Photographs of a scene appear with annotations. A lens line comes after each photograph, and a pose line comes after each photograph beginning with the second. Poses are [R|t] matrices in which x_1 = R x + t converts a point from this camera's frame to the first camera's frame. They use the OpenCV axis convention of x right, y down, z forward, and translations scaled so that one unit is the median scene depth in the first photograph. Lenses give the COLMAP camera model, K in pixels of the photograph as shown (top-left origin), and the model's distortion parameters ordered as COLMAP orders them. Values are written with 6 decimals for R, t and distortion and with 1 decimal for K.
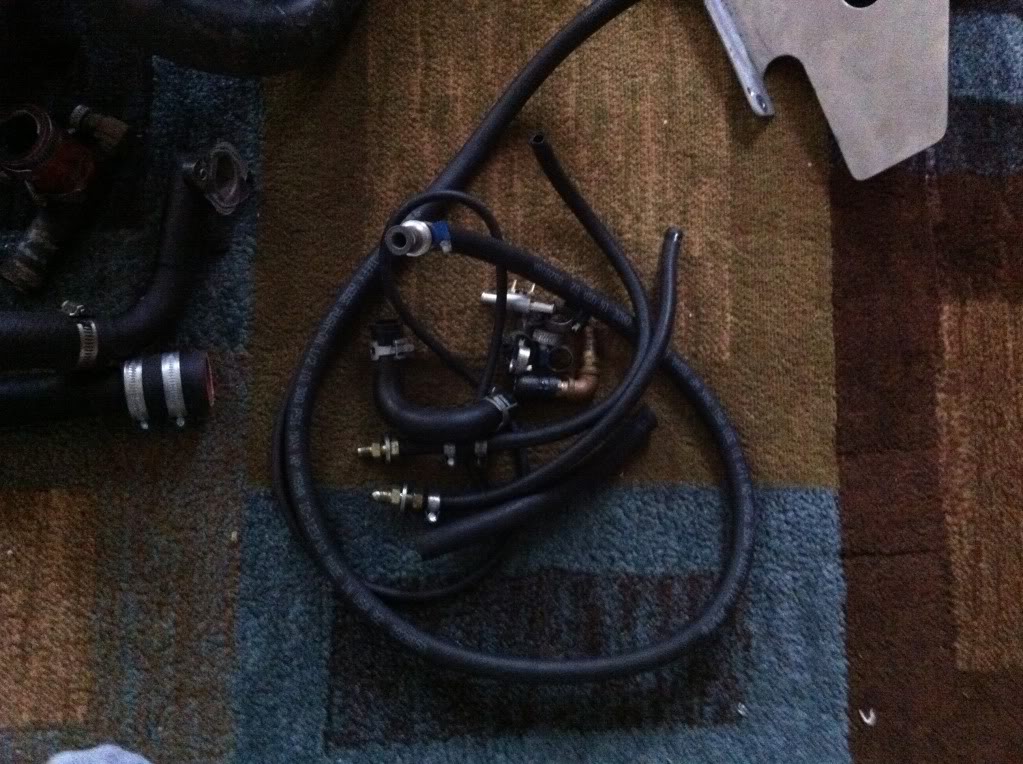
lens RADIAL K [[973.3, 0, 510.7], [0, 973.3, 385.2], [0, 0, 1]] dist [0.042501, -0.201780]
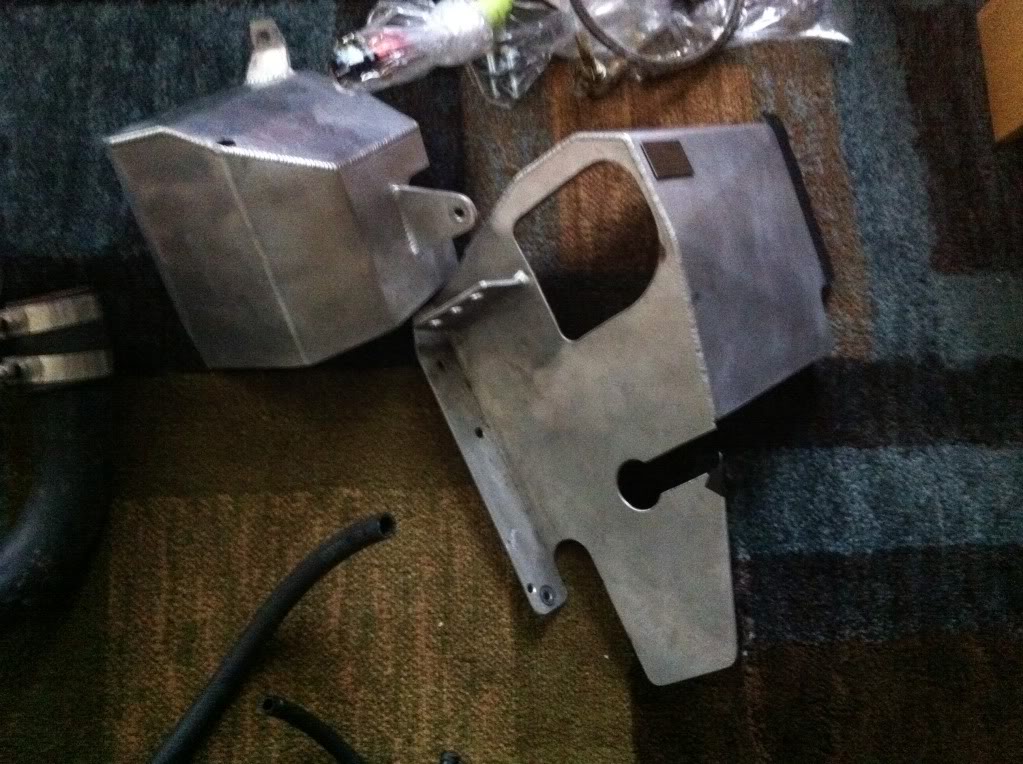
lens RADIAL K [[973.3, 0, 510.7], [0, 973.3, 385.2], [0, 0, 1]] dist [0.042501, -0.201780]
pose [[0.997762, -0.044138, -0.050223, 0.281522], [0.040115, 0.996109, -0.078470, -0.421162], [0.053491, 0.076280, 0.995651, 0.074256]]
